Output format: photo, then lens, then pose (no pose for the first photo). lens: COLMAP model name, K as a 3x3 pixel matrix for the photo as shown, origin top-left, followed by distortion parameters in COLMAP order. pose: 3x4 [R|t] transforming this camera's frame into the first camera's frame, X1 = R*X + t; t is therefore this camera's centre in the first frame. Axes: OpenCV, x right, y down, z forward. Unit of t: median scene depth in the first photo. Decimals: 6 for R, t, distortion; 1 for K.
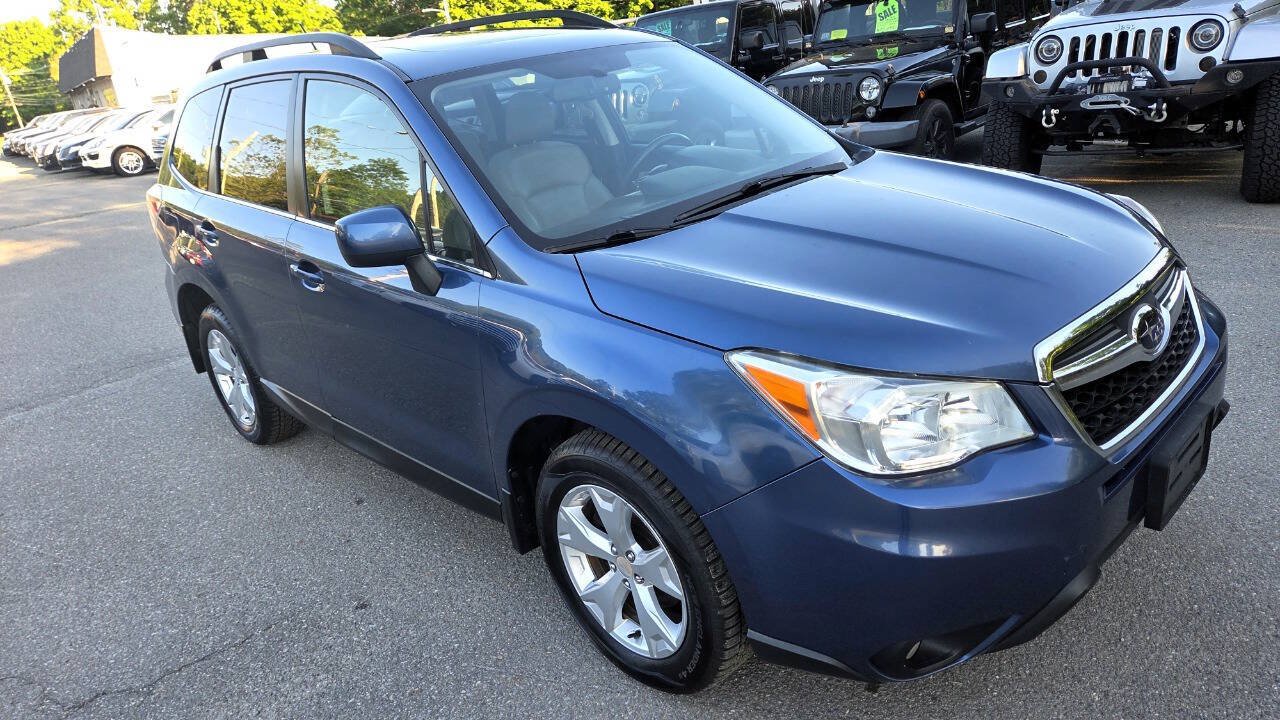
lens RADIAL K [[888.2, 0, 638.7], [0, 888.2, 356.4], [0, 0, 1]] dist [0.086173, -0.089679]
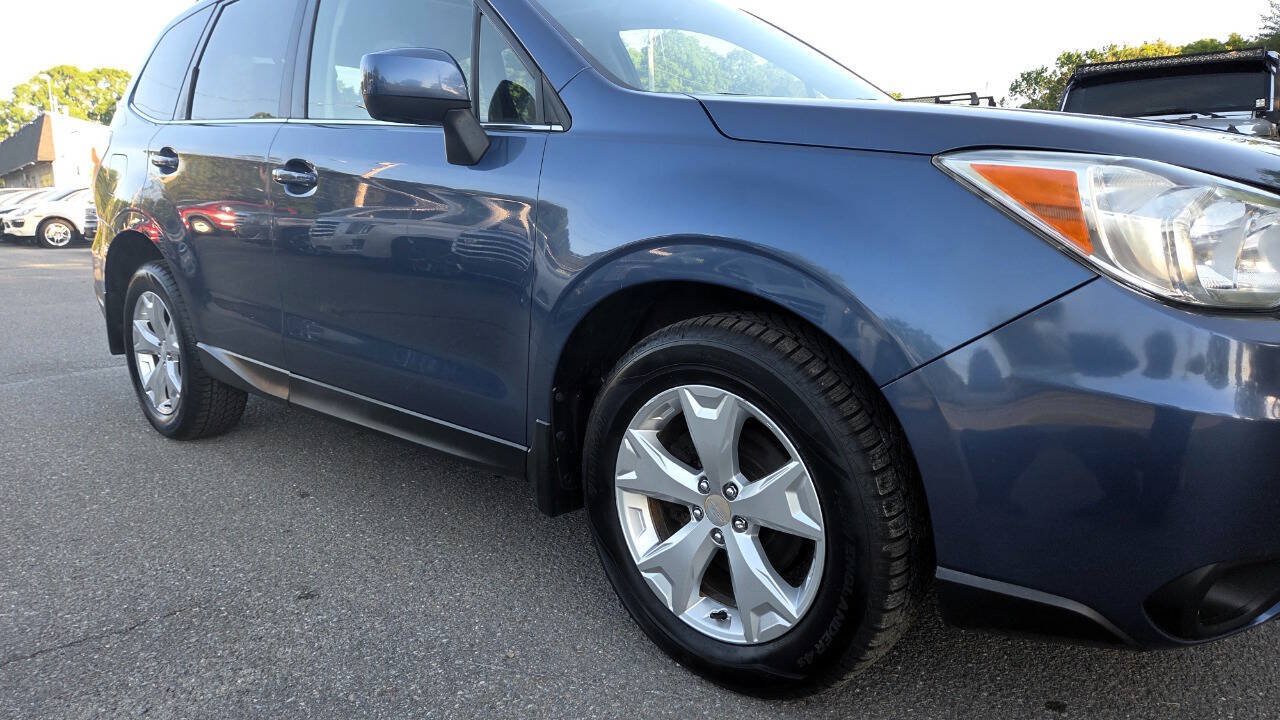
lens RADIAL K [[882.4, 0, 644.8], [0, 882.4, 338.3], [0, 0, 1]] dist [0.089237, -0.088720]
pose [[0.991791, 0.097267, 0.083003, -0.130192], [-0.079768, 0.977972, -0.192893, 0.215075], [-0.099937, 0.184689, 0.977703, 0.246959]]
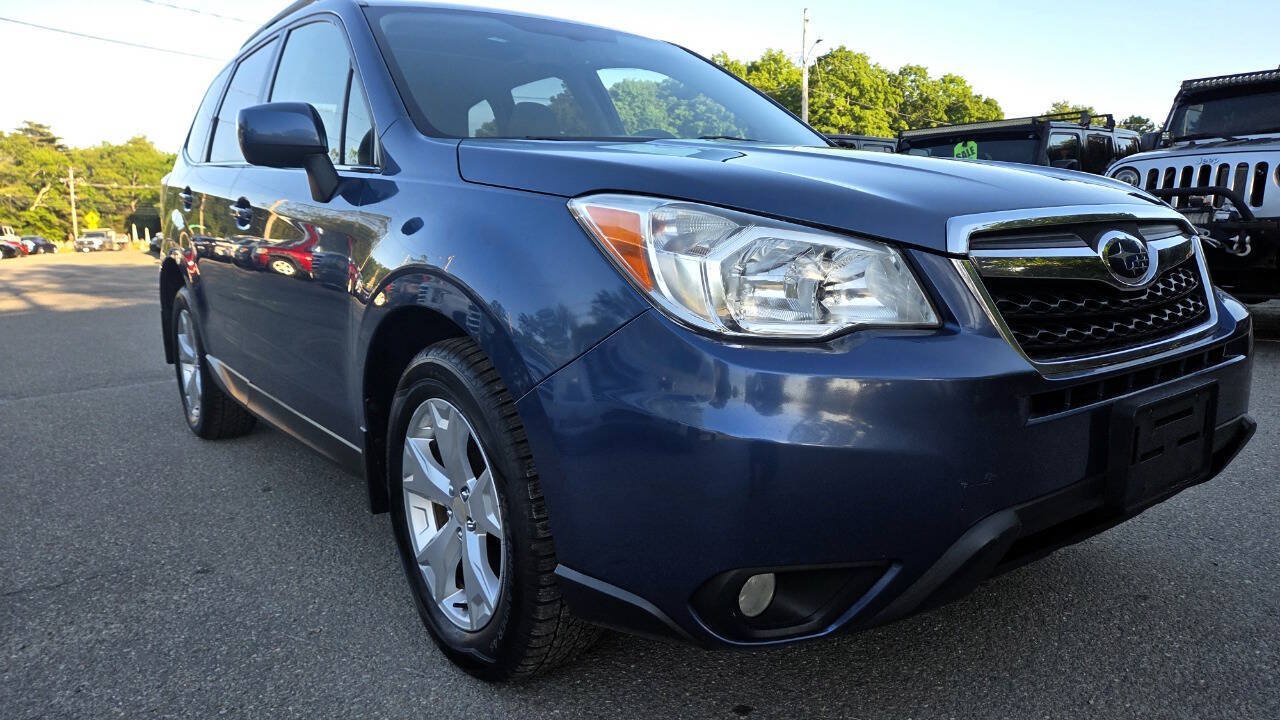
lens RADIAL K [[888.2, 0, 638.7], [0, 888.2, 356.4], [0, 0, 1]] dist [0.086173, -0.089679]
pose [[0.986833, 0.121067, -0.107257, 0.190135], [-0.138911, 0.974070, -0.178581, 0.196138], [0.082855, 0.191128, 0.978062, 0.170552]]
